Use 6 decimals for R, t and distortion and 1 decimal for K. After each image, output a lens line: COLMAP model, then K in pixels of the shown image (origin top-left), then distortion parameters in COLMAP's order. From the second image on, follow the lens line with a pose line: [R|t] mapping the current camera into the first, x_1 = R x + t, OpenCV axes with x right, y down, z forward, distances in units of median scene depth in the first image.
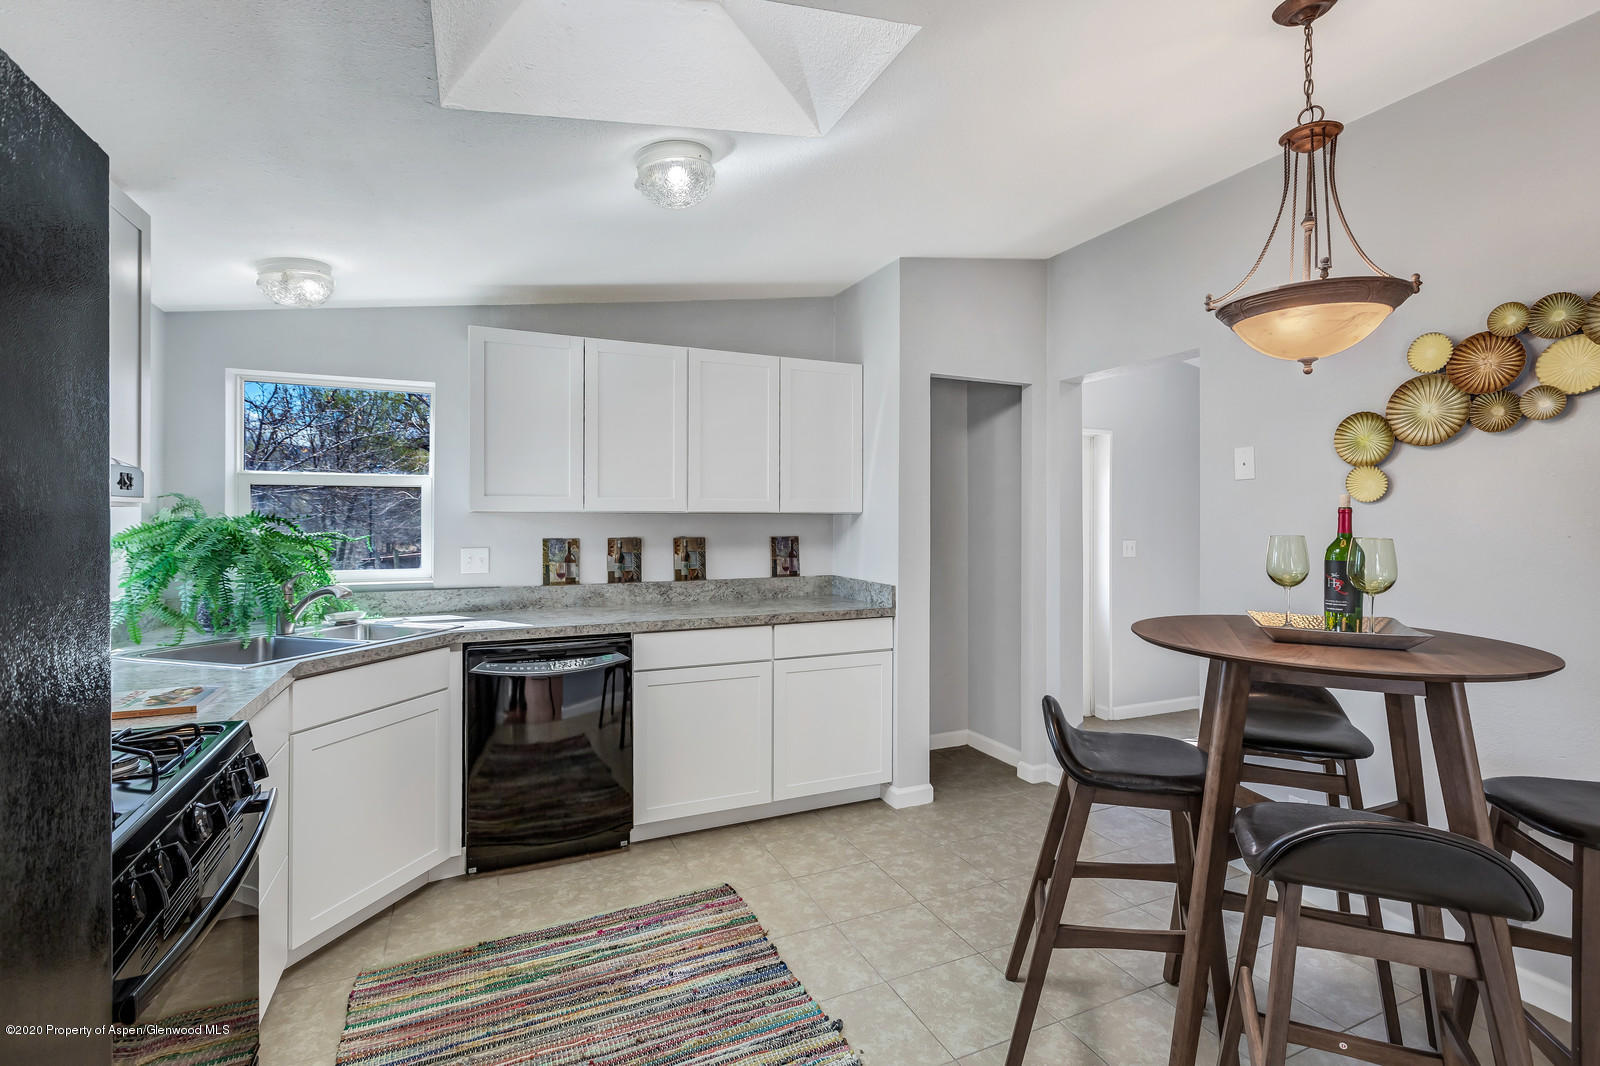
lens RADIAL K [[719.1, 0, 803.4], [0, 719.1, 529.4], [0, 0, 1]] dist [0.003670, 0.001071]
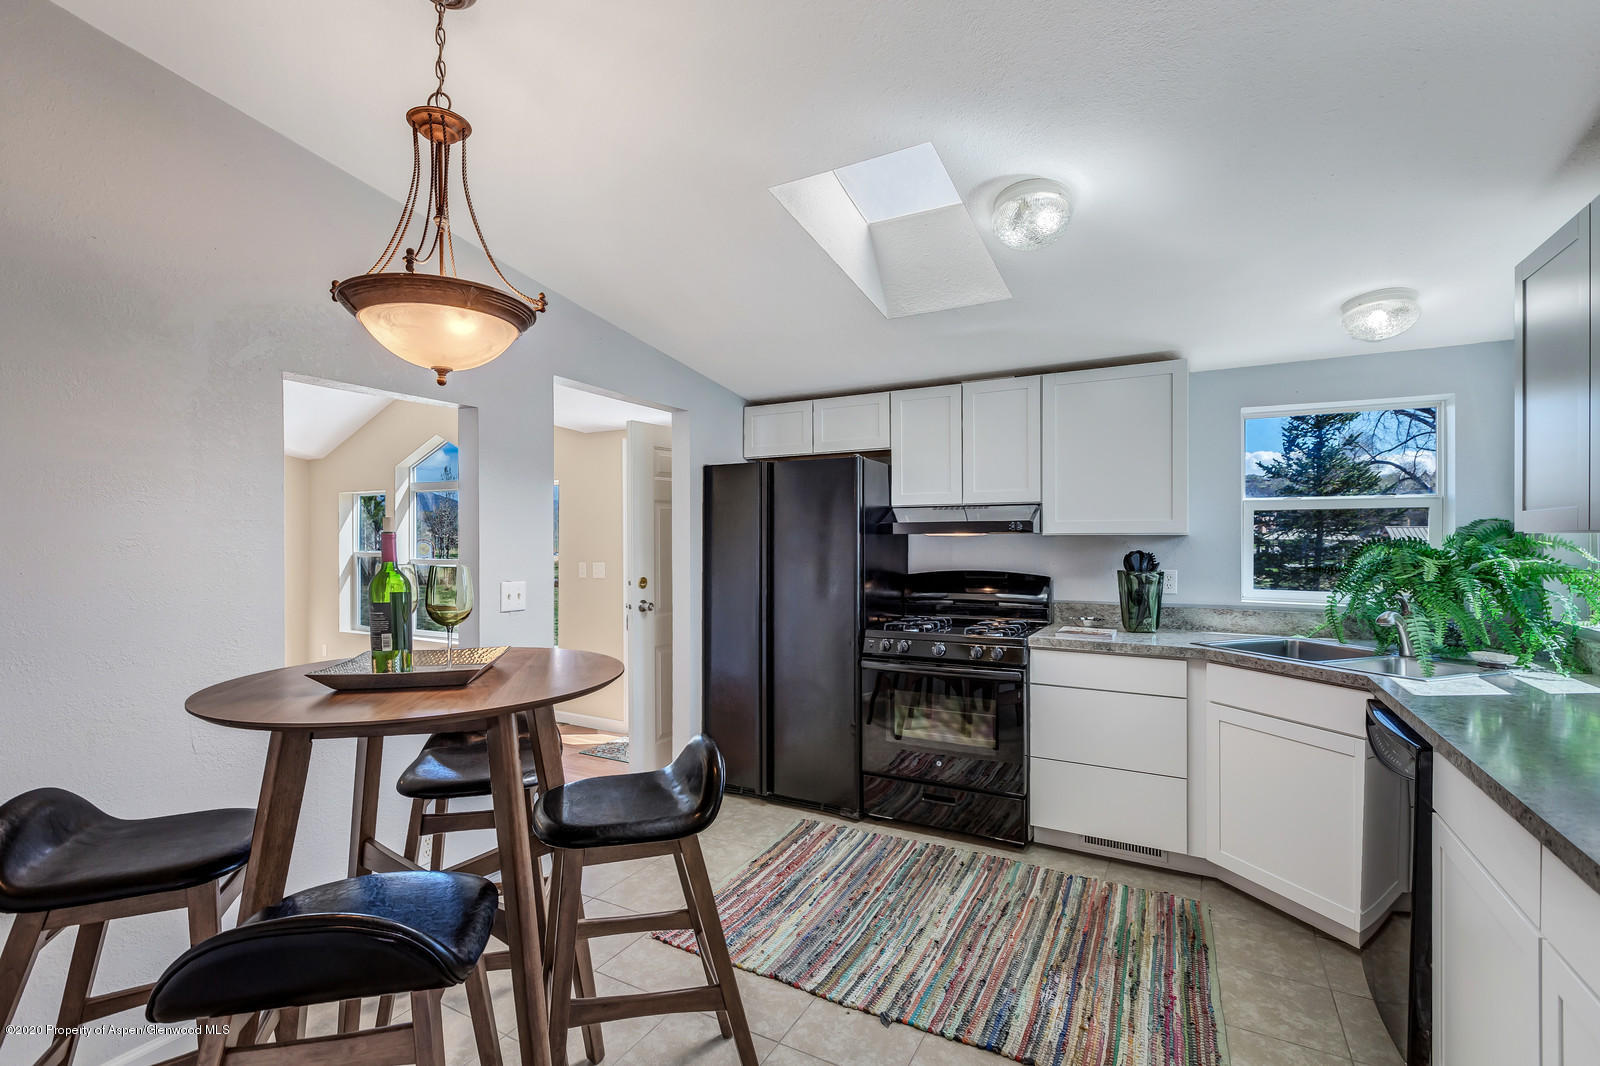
lens RADIAL K [[719.1, 0, 797.3], [0, 719.1, 538.0], [0, 0, 1]] dist [0.003670, 0.001071]
pose [[-0.798297, 0.013293, -0.602117, 0.692766], [0.009773, 0.999911, 0.009118, -0.042623], [0.602184, 0.001395, -0.798356, 1.545495]]
